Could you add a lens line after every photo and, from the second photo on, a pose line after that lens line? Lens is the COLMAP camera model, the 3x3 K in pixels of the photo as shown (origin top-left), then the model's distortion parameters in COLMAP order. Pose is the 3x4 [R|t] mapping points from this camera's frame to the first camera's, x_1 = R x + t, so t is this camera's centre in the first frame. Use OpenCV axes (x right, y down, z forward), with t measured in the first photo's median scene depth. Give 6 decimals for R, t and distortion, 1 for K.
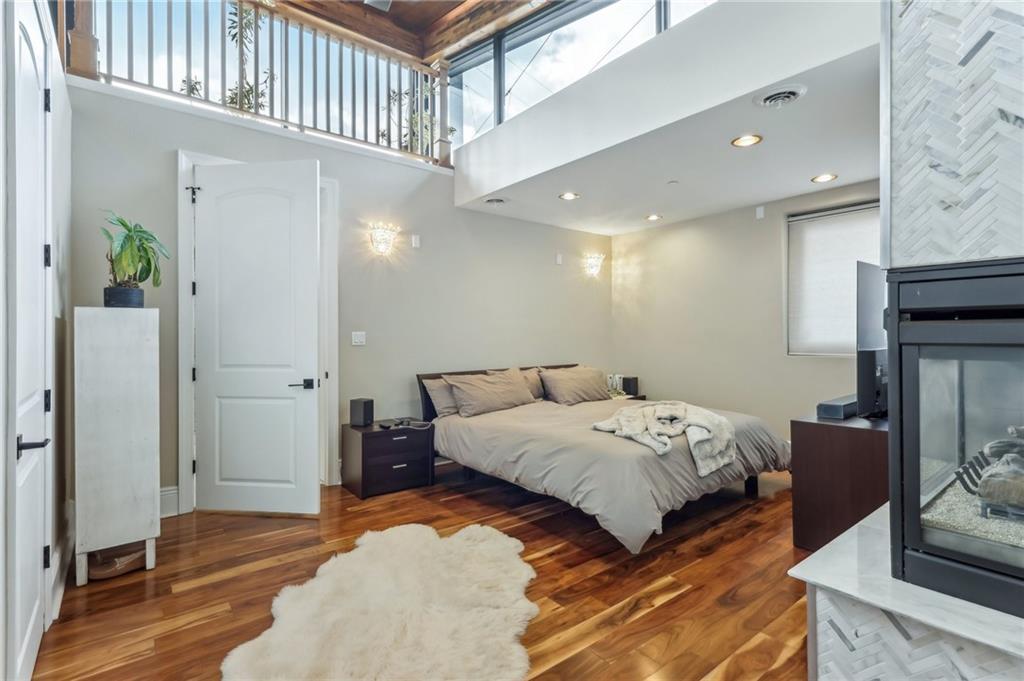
lens RADIAL K [[487.9, 0, 517.9], [0, 487.9, 339.1], [0, 0, 1]] dist [0.003348, -0.000143]
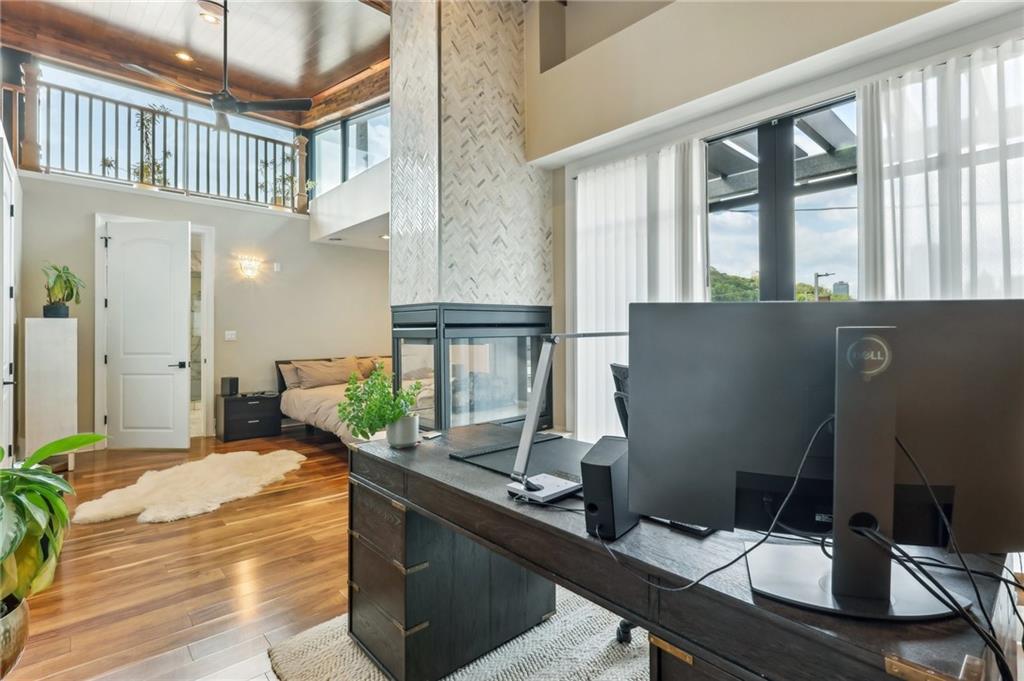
lens RADIAL K [[483.3, 0, 514.7], [0, 483.3, 334.3], [0, 0, 1]] dist [-0.002320, 0.000261]
pose [[0.997635, -0.001556, 0.068713, 0.516294], [0.001890, 0.999987, -0.004801, 0.003106], [-0.068705, 0.004919, 0.997625, -0.601574]]
